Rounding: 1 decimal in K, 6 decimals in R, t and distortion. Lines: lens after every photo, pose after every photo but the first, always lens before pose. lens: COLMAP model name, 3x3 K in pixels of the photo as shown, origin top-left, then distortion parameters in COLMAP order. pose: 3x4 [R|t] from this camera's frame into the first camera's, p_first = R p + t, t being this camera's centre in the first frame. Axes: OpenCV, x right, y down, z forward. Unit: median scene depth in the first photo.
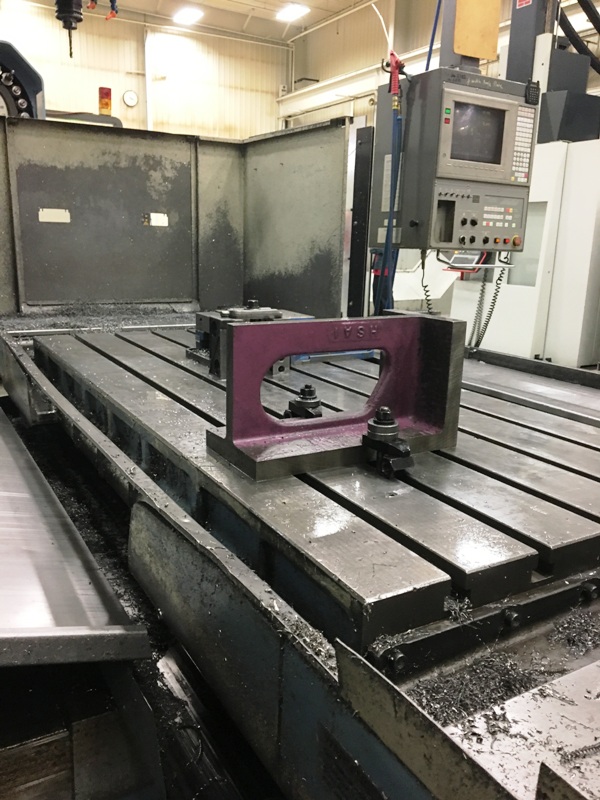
lens RADIAL K [[680.7, 0, 300.0], [0, 680.7, 400.0], [0, 0, 1]] dist [0.068208, -0.097348]
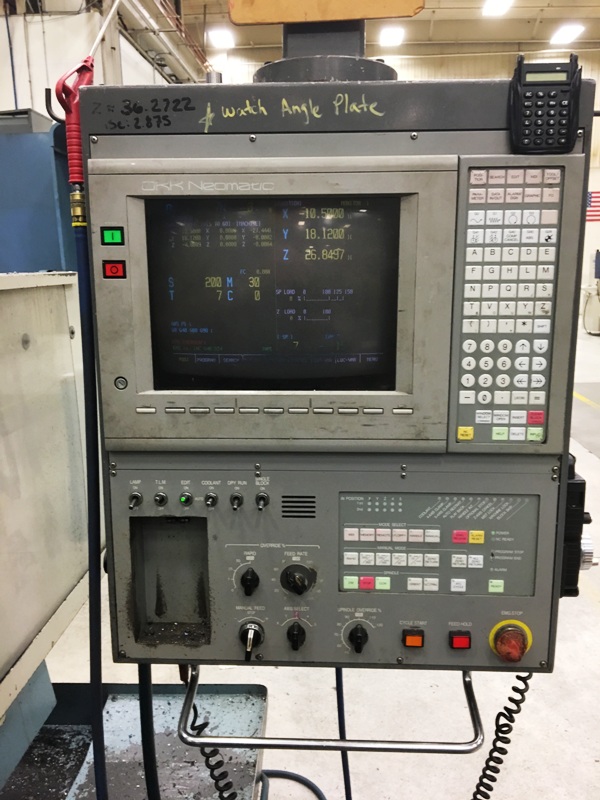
lens RADIAL K [[680.7, 0, 300.0], [0, 680.7, 400.0], [0, 0, 1]] dist [0.068208, -0.097348]
pose [[0.842281, 0.061590, -0.535508, 0.399734], [-0.084895, 0.996210, -0.018951, -0.326462], [0.532311, 0.061424, 0.844318, 0.744507]]
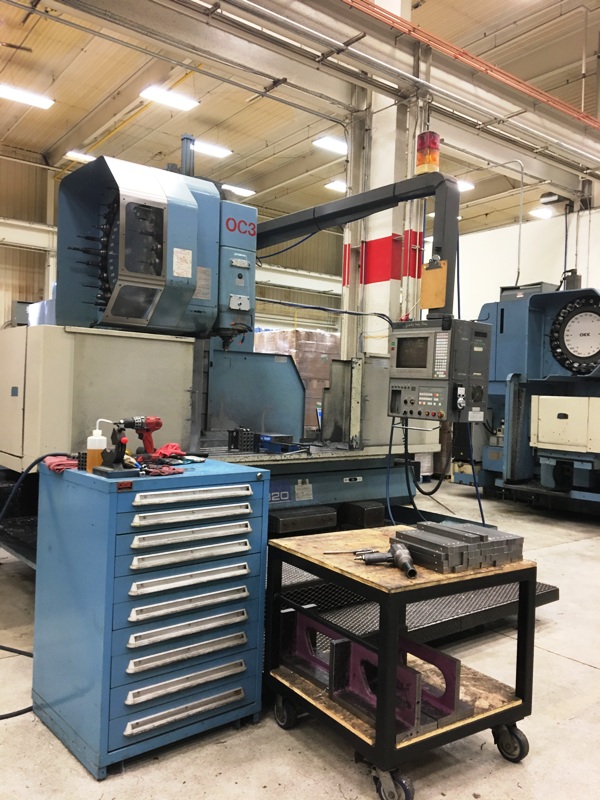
lens RADIAL K [[680.7, 0, 300.0], [0, 680.7, 400.0], [0, 0, 1]] dist [0.068208, -0.097348]
pose [[0.155238, -0.009463, -0.987832, 1.819339], [-0.255562, 0.965529, -0.049411, -0.112401], [0.954248, 0.260123, 0.147468, 0.491307]]
